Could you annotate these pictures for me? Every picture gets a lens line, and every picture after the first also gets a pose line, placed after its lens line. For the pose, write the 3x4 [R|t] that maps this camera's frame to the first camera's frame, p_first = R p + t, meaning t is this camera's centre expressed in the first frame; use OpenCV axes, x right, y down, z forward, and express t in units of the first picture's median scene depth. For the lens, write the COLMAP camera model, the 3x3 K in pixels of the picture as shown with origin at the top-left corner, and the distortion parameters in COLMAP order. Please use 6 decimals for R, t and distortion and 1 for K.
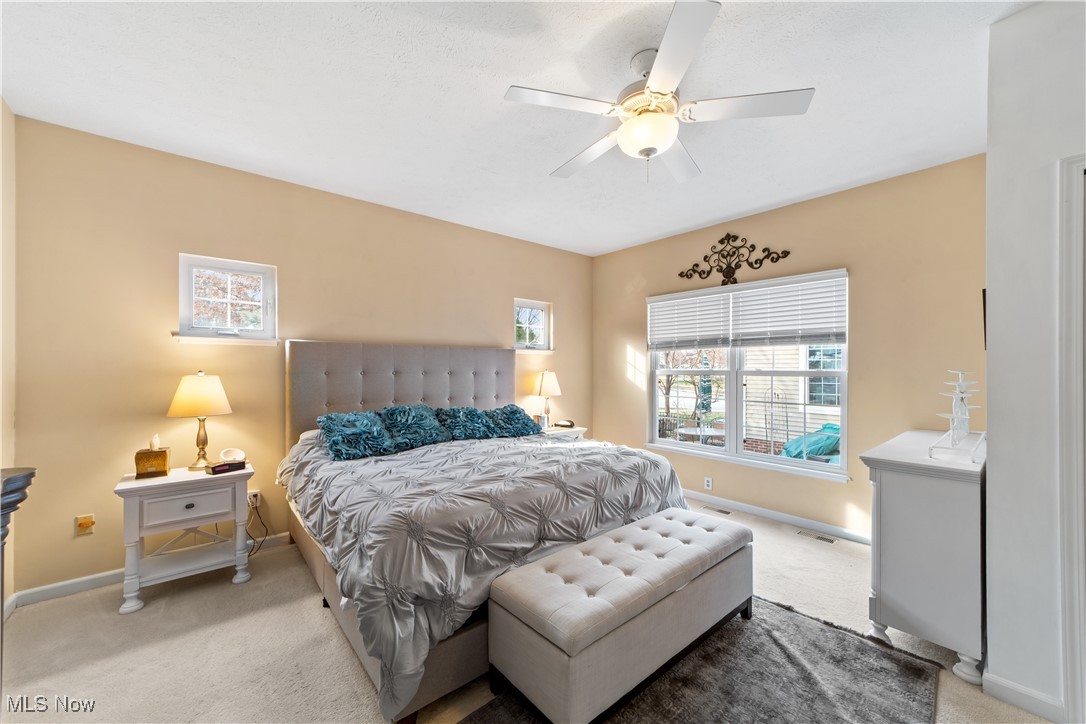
lens RADIAL K [[419.0, 0, 543.0], [0, 419.0, 362.0], [0, 0, 1]] dist [-0.020741, 0.007456]
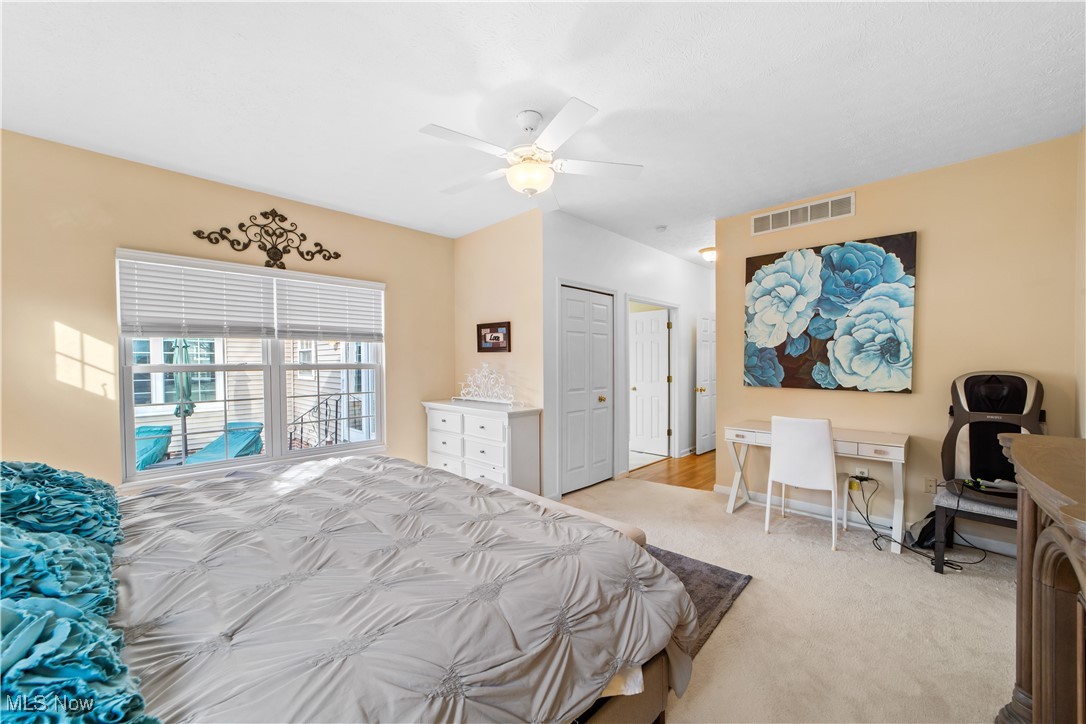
lens RADIAL K [[419.0, 0, 543.0], [0, 419.0, 362.0], [0, 0, 1]] dist [-0.020741, 0.007456]
pose [[-0.089313, -0.002163, 0.996001, -0.507384], [-0.011116, 0.999938, 0.001175, 0.007139], [-0.995942, -0.010966, -0.089332, 0.534168]]
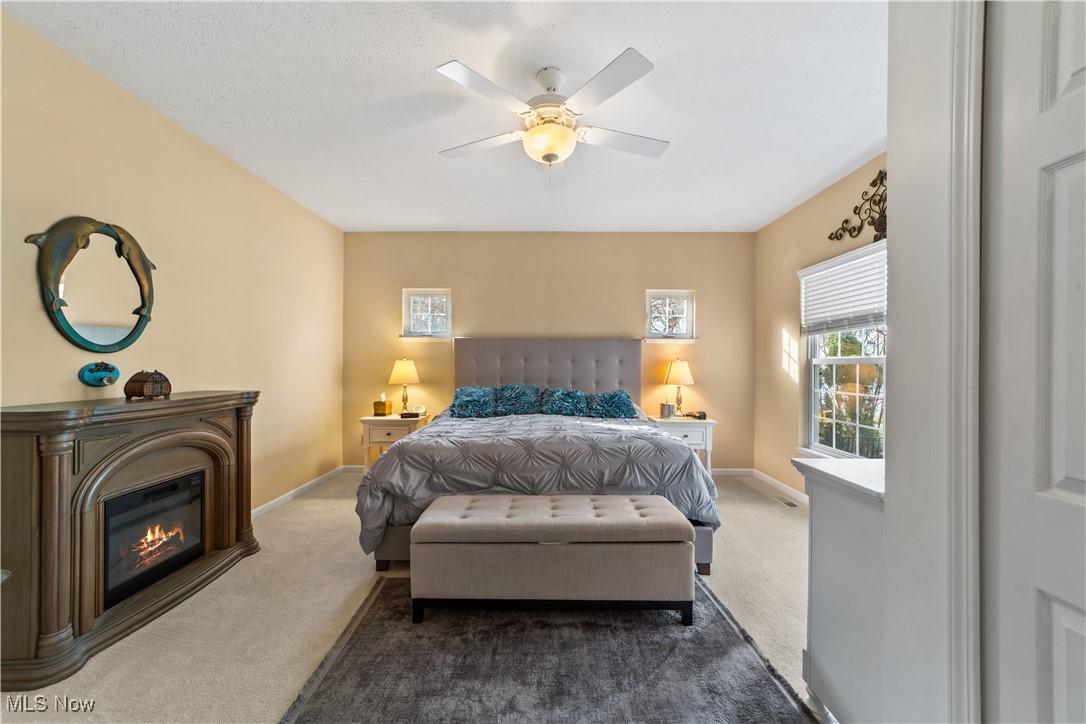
lens RADIAL K [[405.9, 0, 543.0], [0, 405.9, 362.0], [0, 0, 1]] dist [-0.023489, 0.000089]
pose [[0.759188, -0.000467, -0.650871, 0.470766], [0.005244, 0.999972, 0.005399, 0.023560], [0.650851, -0.007512, 0.759169, 0.080836]]
